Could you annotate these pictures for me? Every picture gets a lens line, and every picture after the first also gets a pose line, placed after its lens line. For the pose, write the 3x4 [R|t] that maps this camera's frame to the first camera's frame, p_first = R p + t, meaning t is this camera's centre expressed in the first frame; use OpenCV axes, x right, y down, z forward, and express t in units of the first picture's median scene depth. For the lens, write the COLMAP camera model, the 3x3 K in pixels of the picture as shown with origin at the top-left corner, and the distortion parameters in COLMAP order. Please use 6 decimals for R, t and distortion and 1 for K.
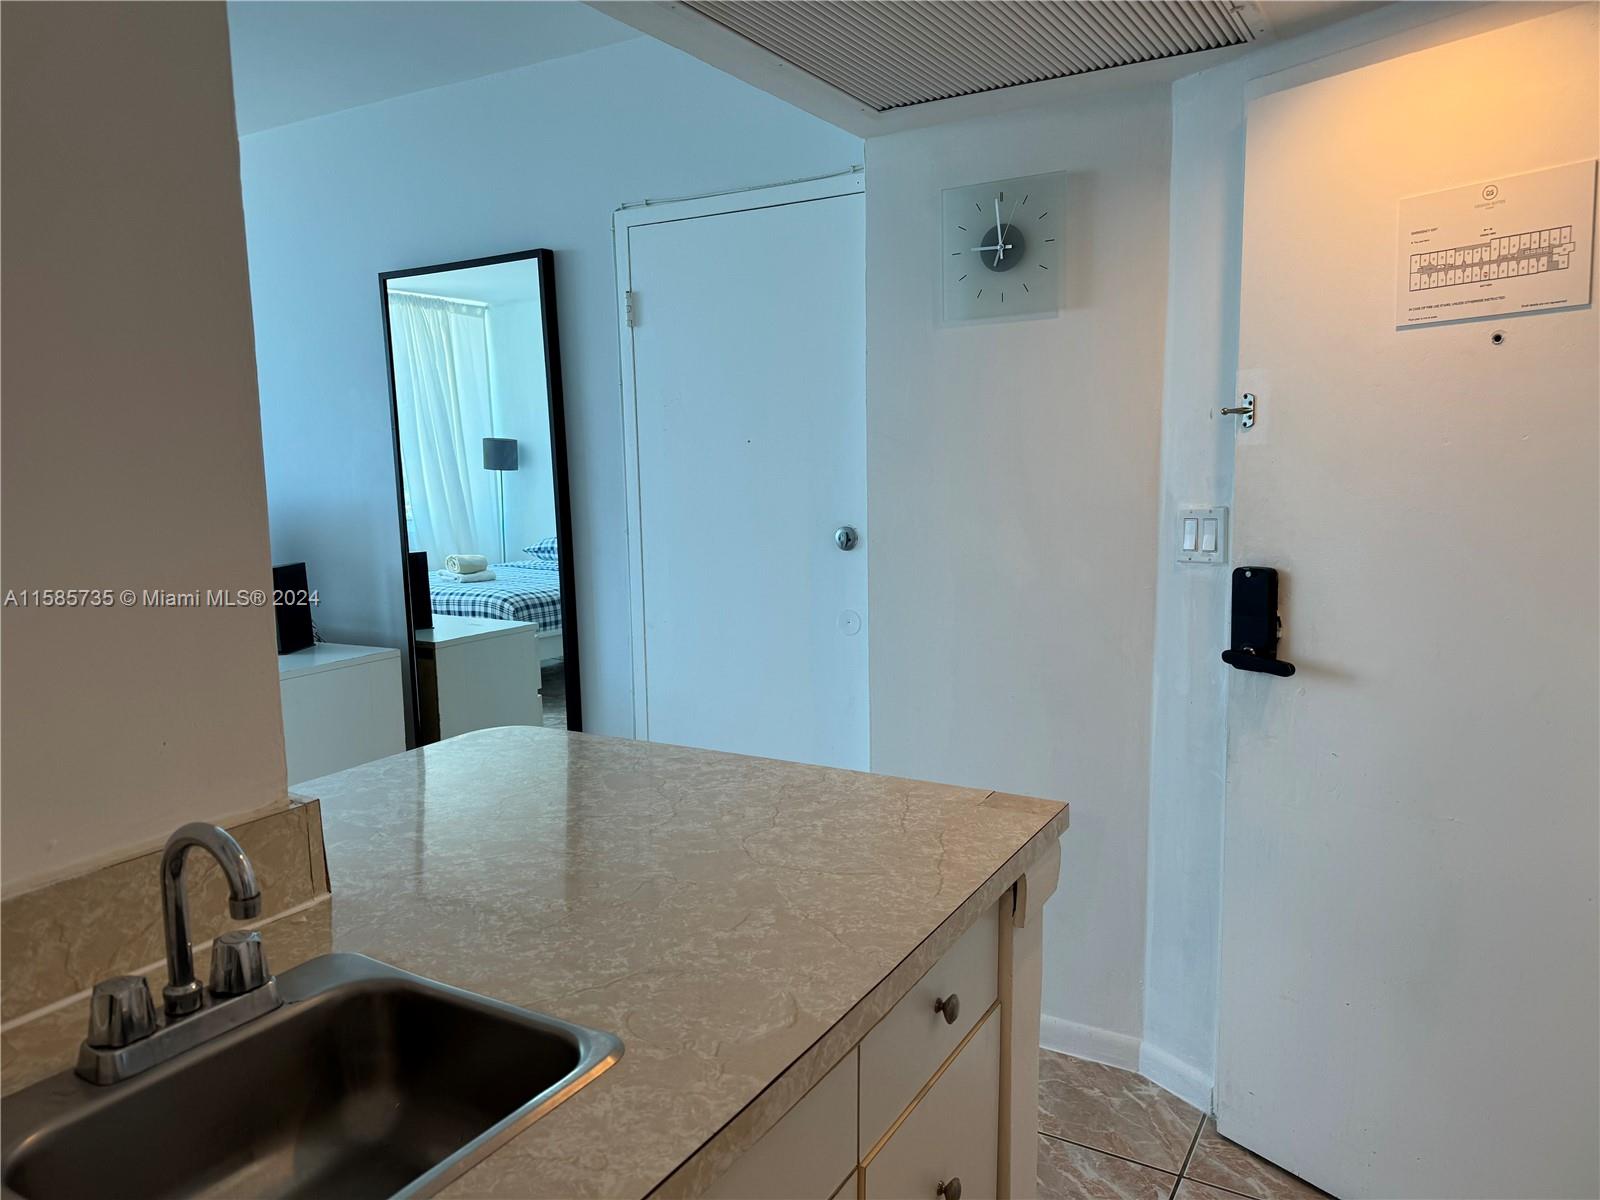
lens RADIAL K [[1127.5, 0, 800.8], [0, 1127.5, 606.6], [0, 0, 1]] dist [0.012071, -0.000668]
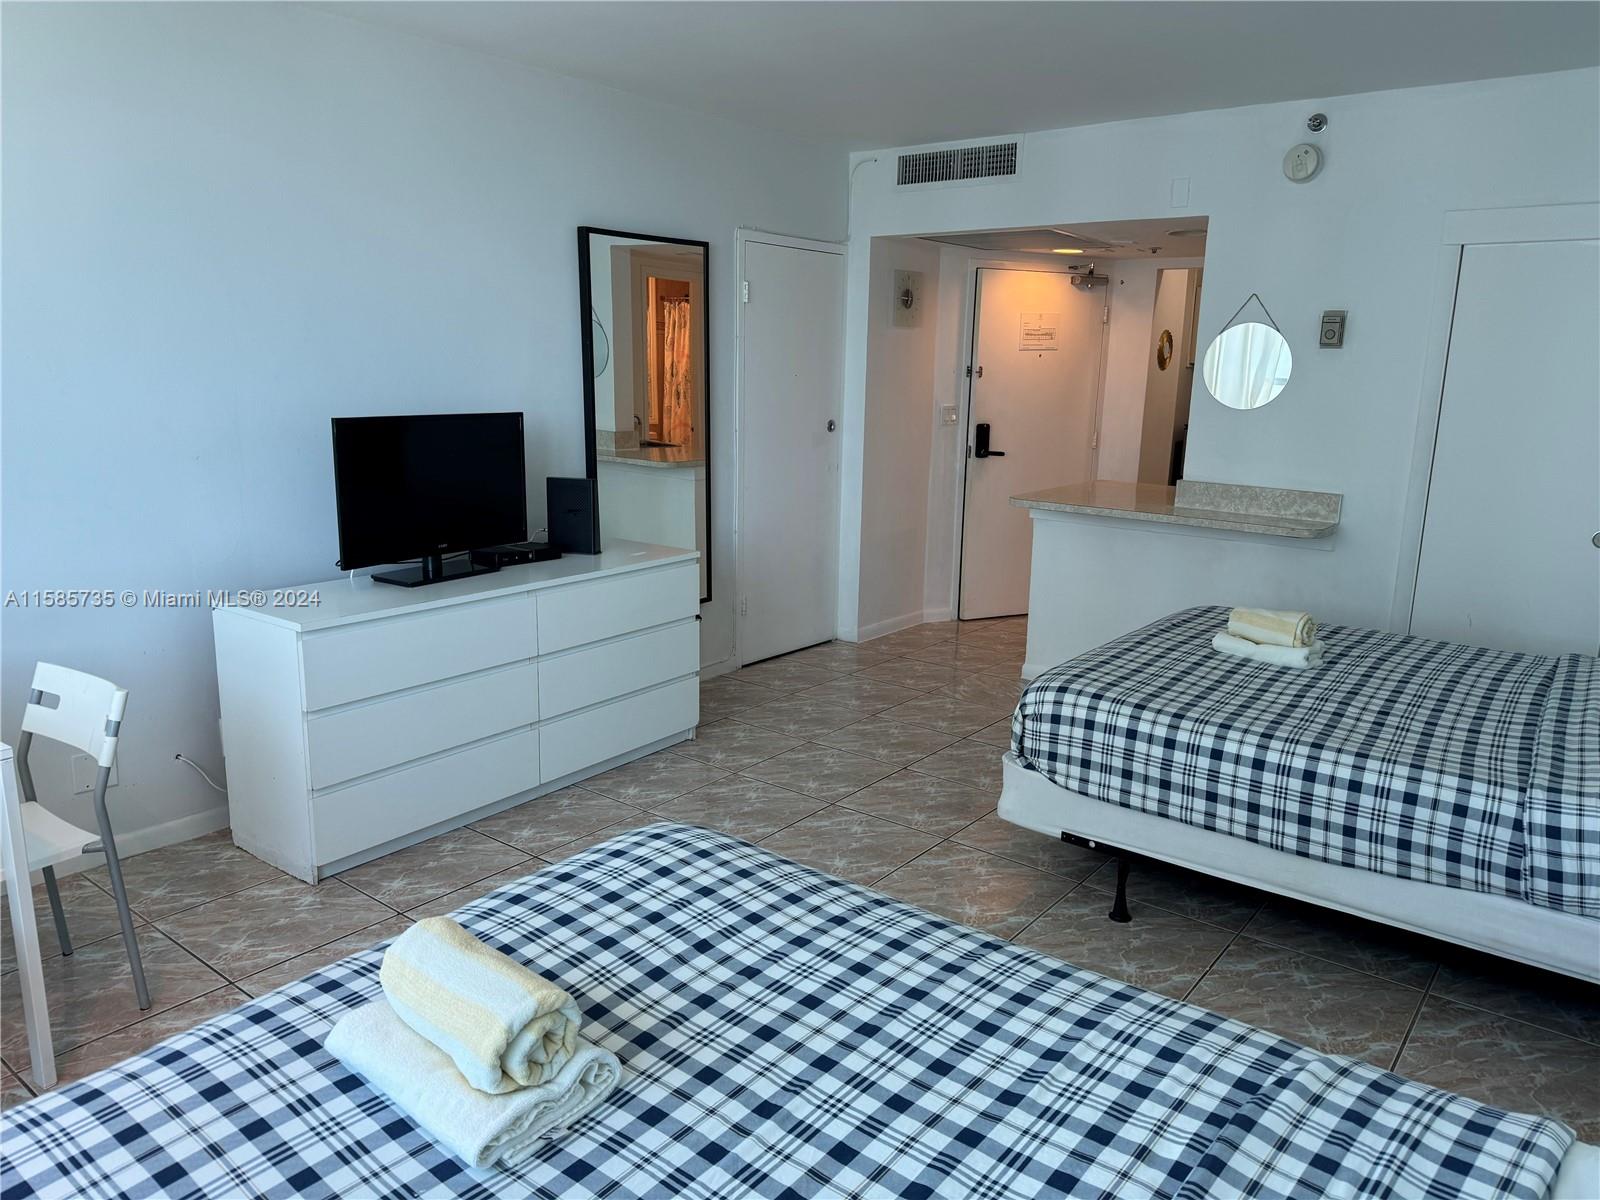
lens RADIAL K [[1127.5, 0, 799.2], [0, 1127.5, 601.3], [0, 0, 1]] dist [0.012071, -0.000668]
pose [[0.121583, -0.194565, 0.973325, -2.729197], [0.118611, 0.976421, 0.180368, -0.174727], [-0.985469, 0.093517, 0.141794, 1.106754]]
